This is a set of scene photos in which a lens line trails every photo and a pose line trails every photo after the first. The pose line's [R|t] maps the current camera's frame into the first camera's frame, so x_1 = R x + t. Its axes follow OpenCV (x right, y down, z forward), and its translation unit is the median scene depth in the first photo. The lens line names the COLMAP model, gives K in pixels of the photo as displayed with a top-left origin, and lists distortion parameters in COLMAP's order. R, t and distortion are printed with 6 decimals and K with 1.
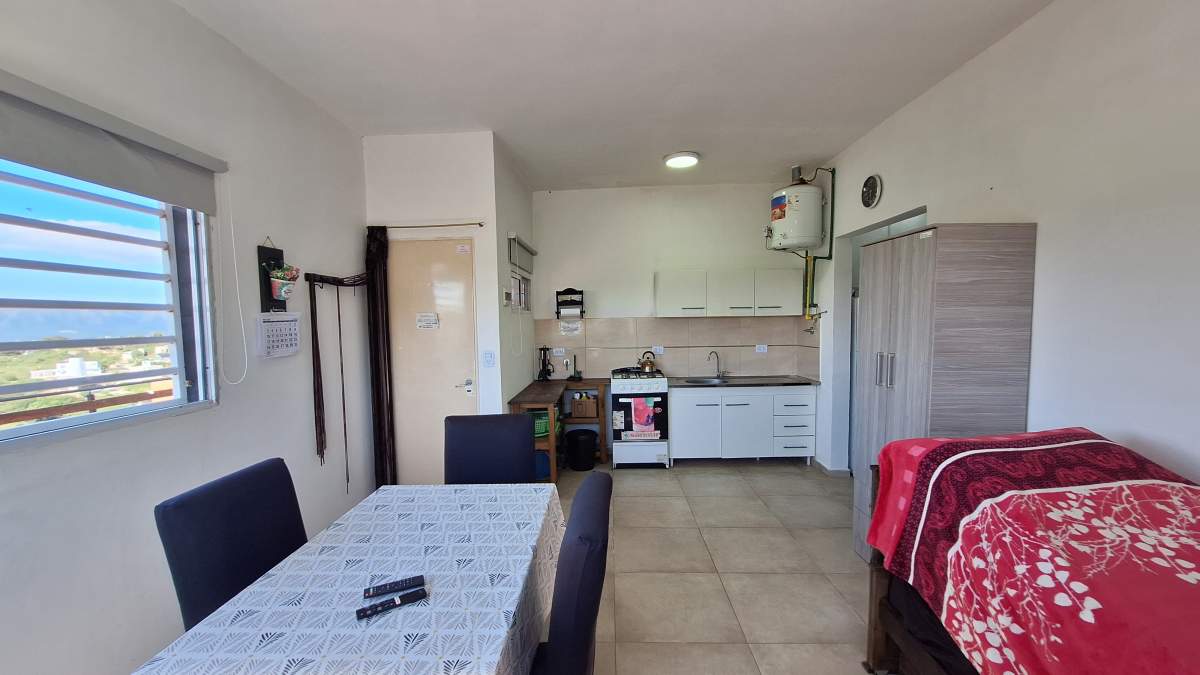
lens RADIAL K [[474.2, 0, 591.4], [0, 474.2, 347.3], [0, 0, 1]] dist [-0.012883, 0.004758]
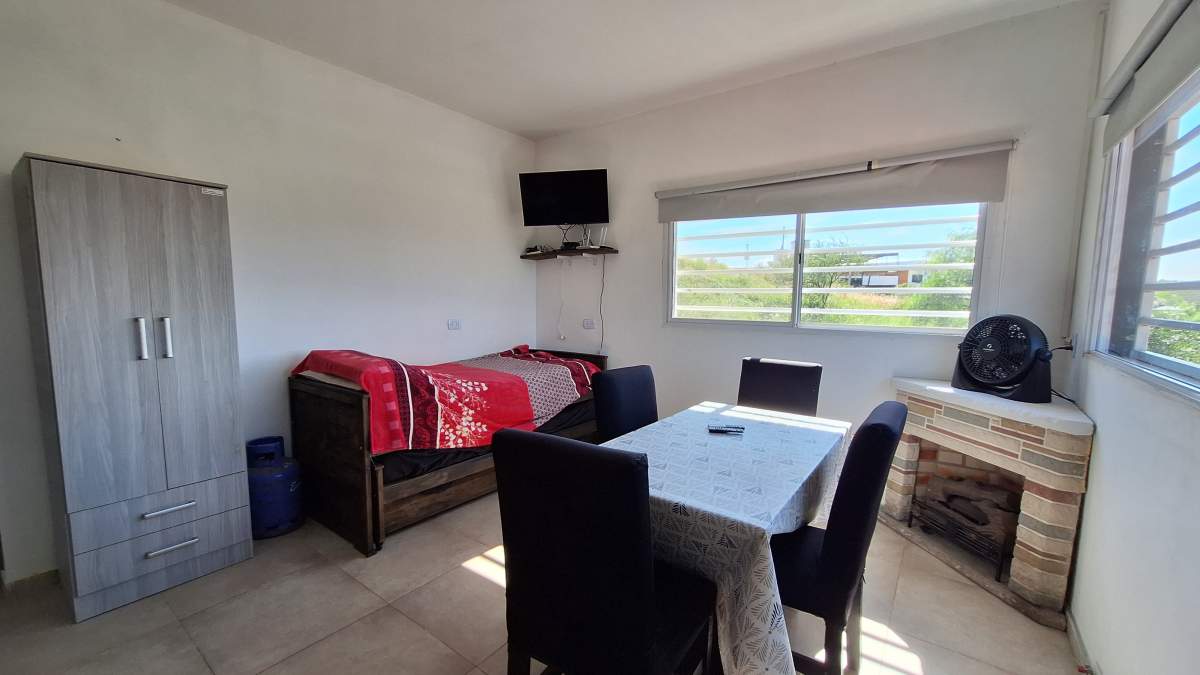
lens RADIAL K [[474.2, 0, 592.4], [0, 474.2, 344.5], [0, 0, 1]] dist [-0.012883, 0.004758]
pose [[-0.819152, -0.042931, 0.571968, -0.377503], [0.039938, 0.990506, 0.131543, -0.013903], [-0.572185, 0.130598, -0.809660, 1.002826]]
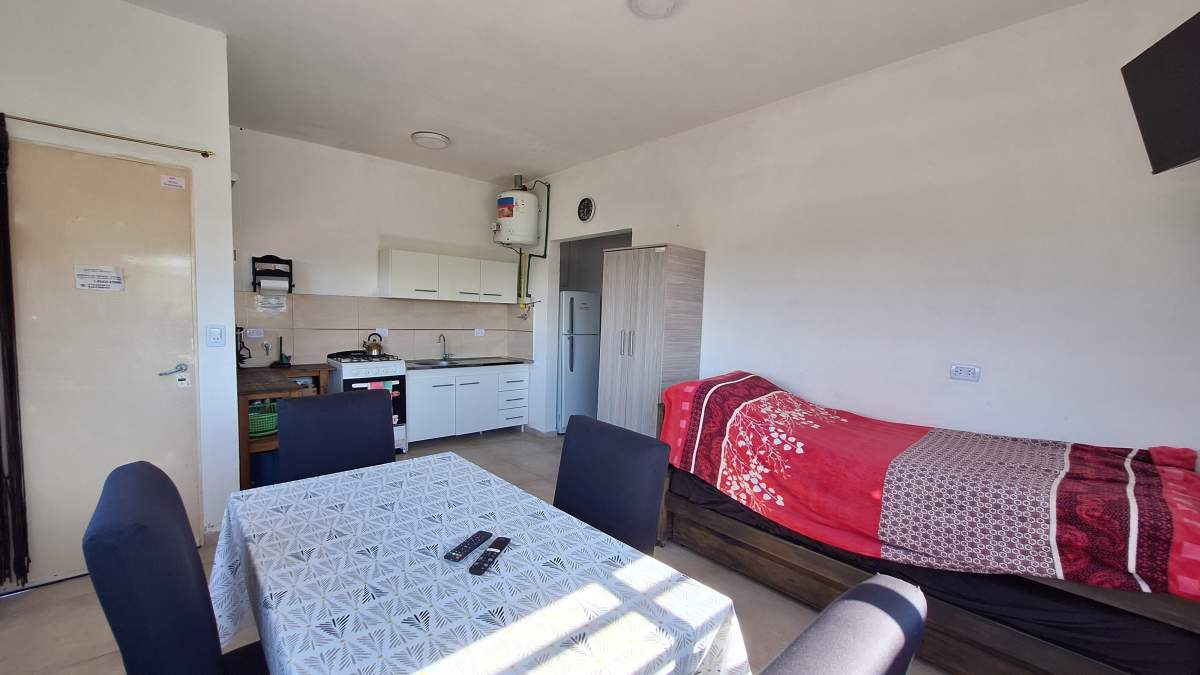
lens RADIAL K [[474.2, 0, 591.9], [0, 474.2, 346.9], [0, 0, 1]] dist [-0.012883, 0.004758]
pose [[0.721639, -0.006586, 0.692238, -0.346721], [-0.003746, 0.999903, 0.013418, 0.033883], [-0.692259, -0.012276, 0.721545, 0.052141]]
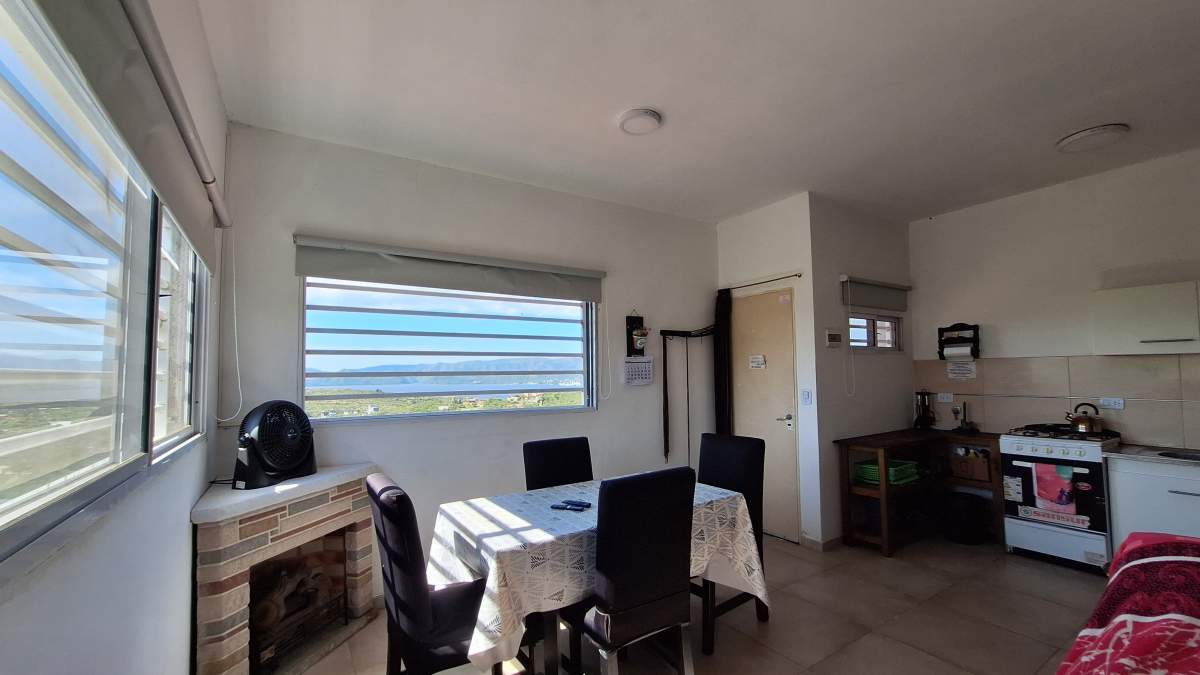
lens RADIAL K [[474.2, 0, 594.5], [0, 474.2, 347.4], [0, 0, 1]] dist [-0.012883, 0.004758]
pose [[0.572508, -0.032952, -0.819237, 0.447400], [-0.043142, 0.996597, -0.070235, 0.010236], [0.818763, 0.075554, 0.569138, -0.017531]]
